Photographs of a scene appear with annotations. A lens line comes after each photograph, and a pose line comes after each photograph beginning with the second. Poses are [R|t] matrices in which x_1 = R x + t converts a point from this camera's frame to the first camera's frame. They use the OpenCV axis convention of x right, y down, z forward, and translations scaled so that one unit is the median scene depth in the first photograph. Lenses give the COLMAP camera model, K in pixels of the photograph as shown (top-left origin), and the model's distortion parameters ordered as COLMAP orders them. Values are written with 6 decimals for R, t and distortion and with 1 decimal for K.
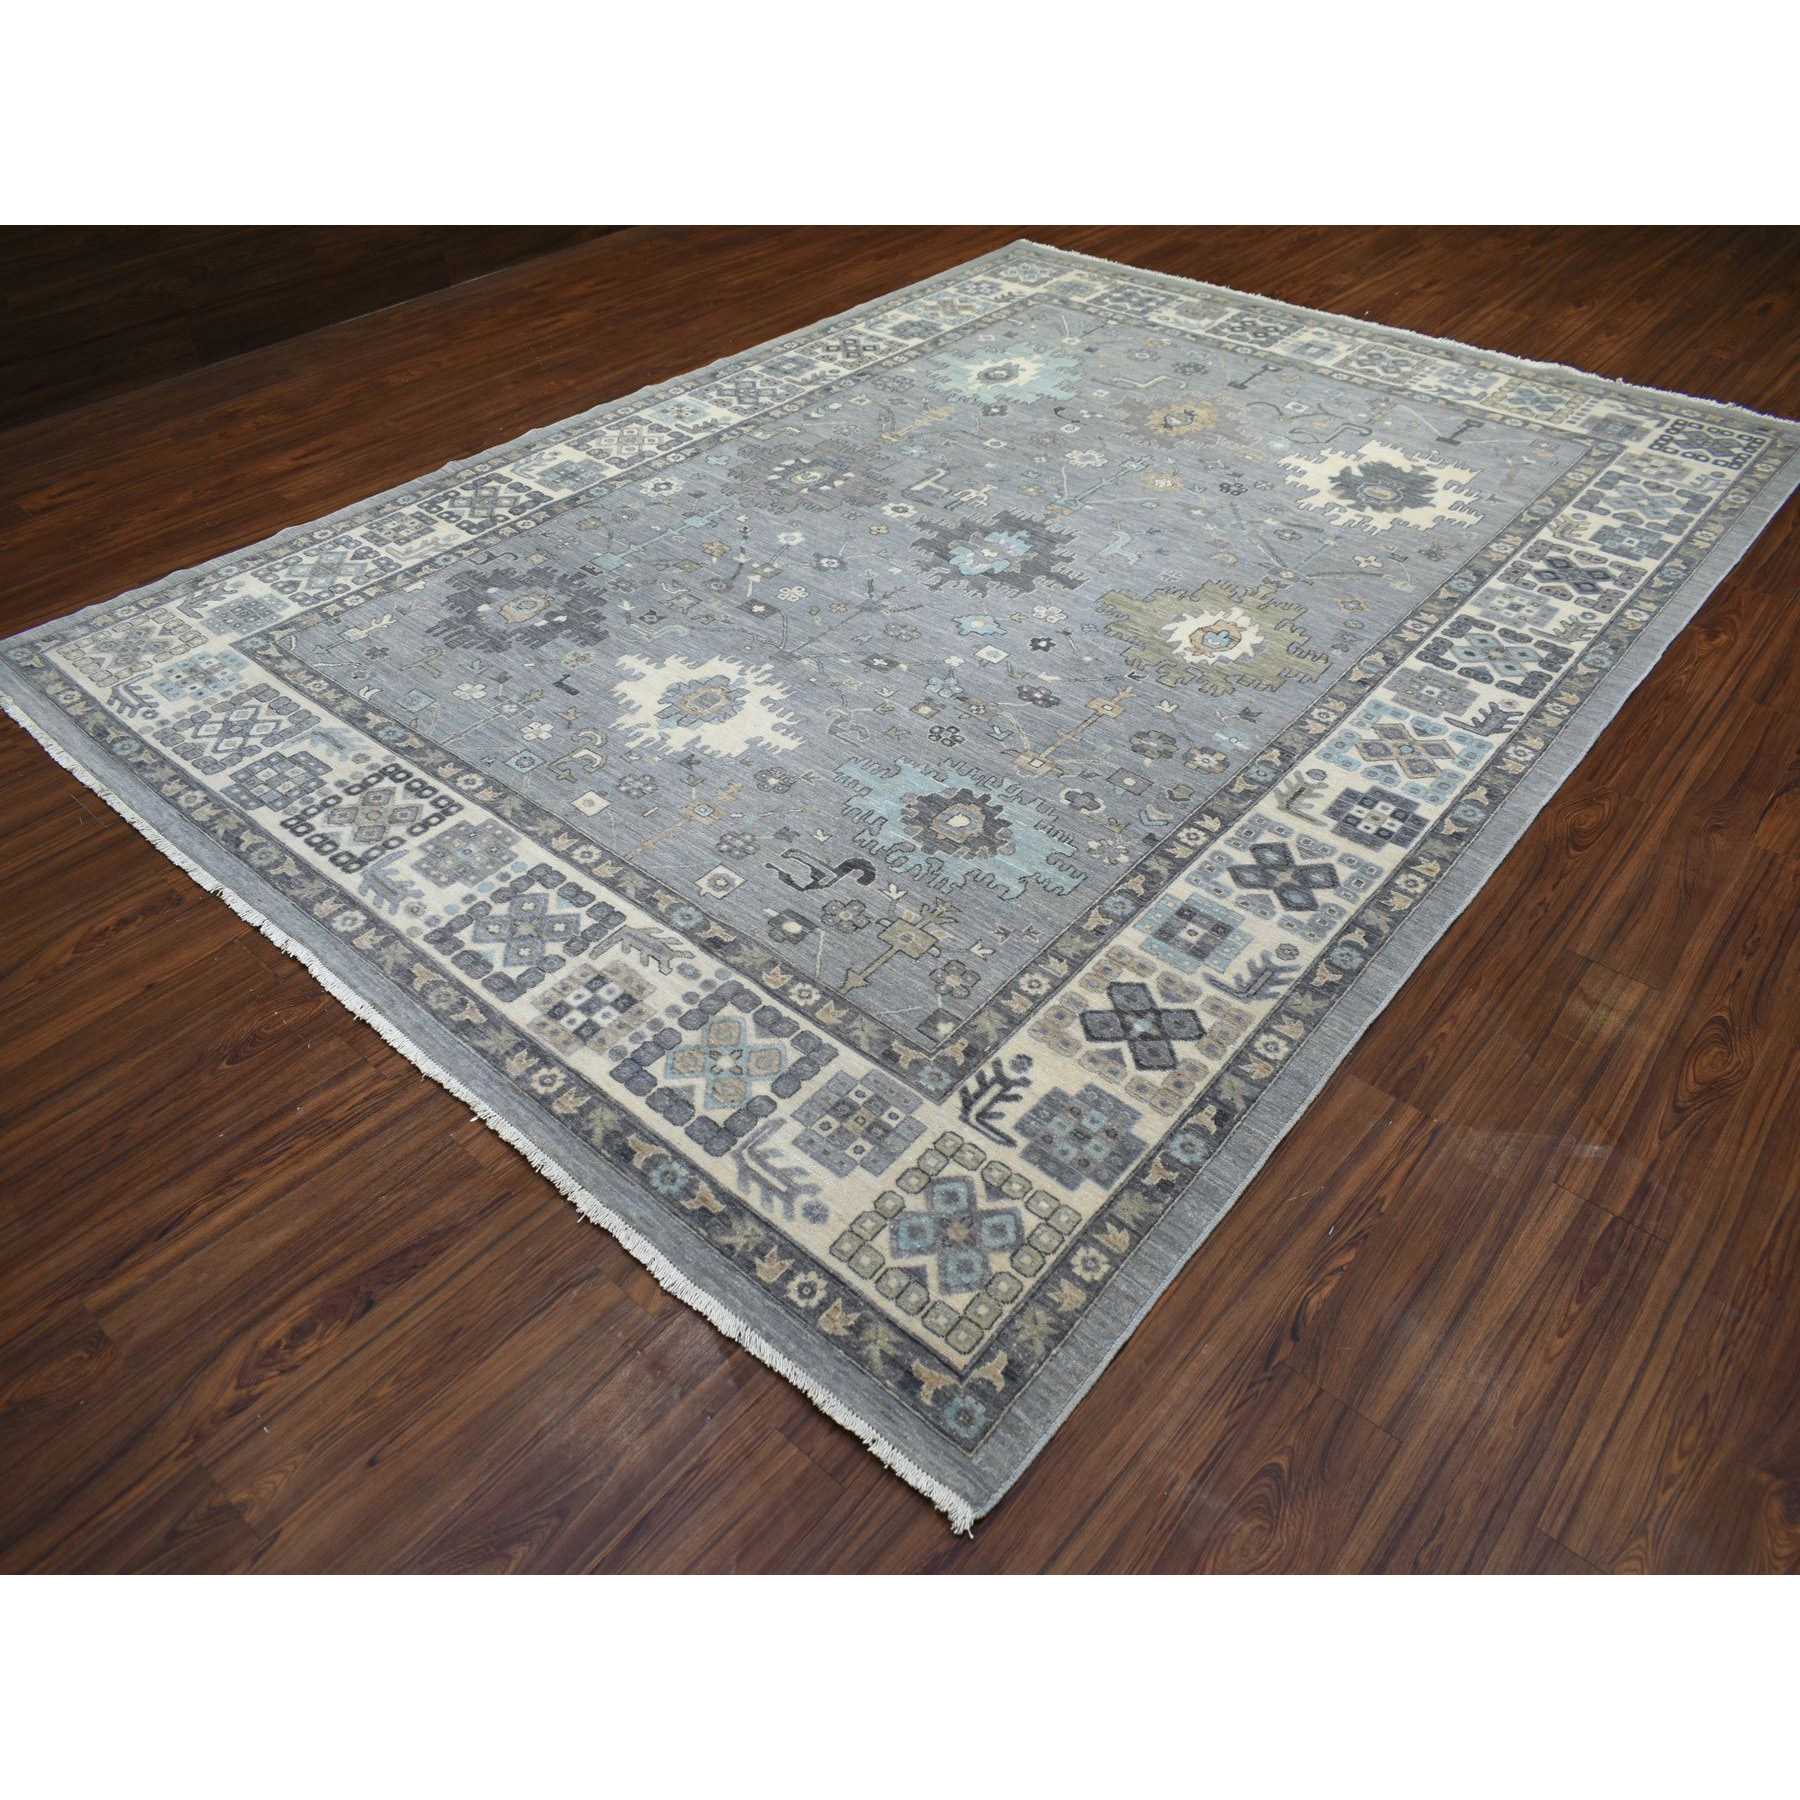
lens RADIAL K [[1212.1, 0, 900.0], [0, 1212.1, 900.0], [0, 0, 1]] dist [-0.015848, 0.003637]
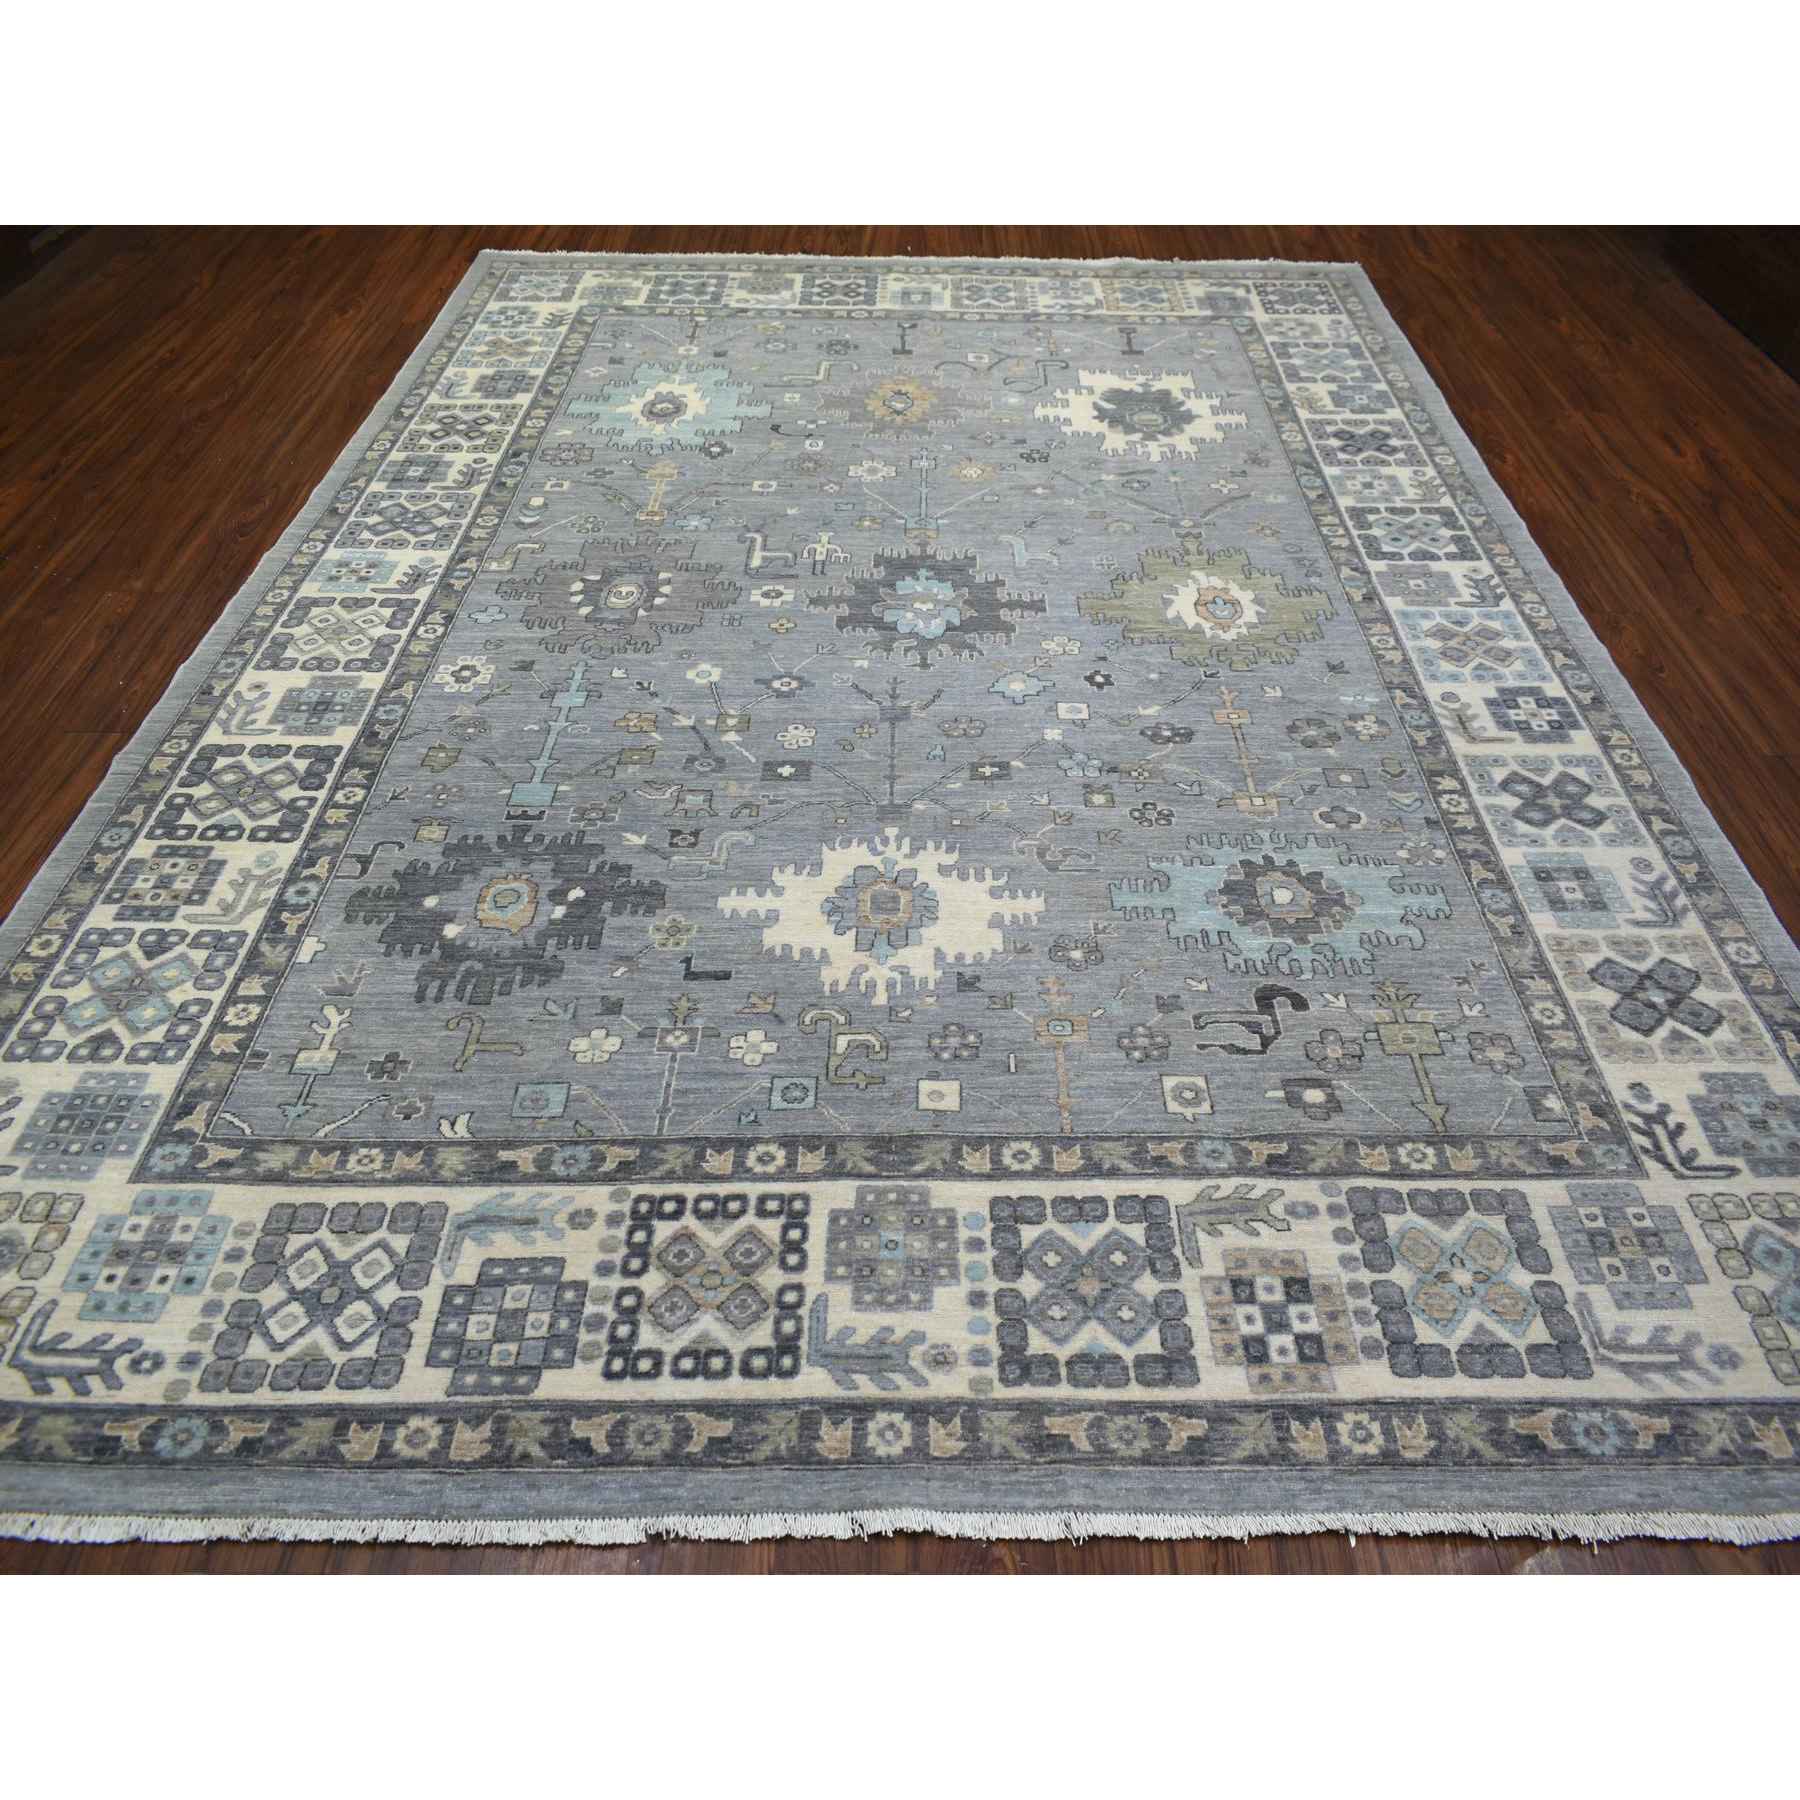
lens RADIAL K [[1212.1, 0, 900.0], [0, 1212.1, 900.0], [0, 0, 1]] dist [-0.015848, 0.003637]
pose [[0.769639, -0.449708, 0.453231, -0.468910], [0.431520, 0.889566, 0.149880, -0.259669], [-0.470581, 0.080225, 0.878702, 0.288001]]
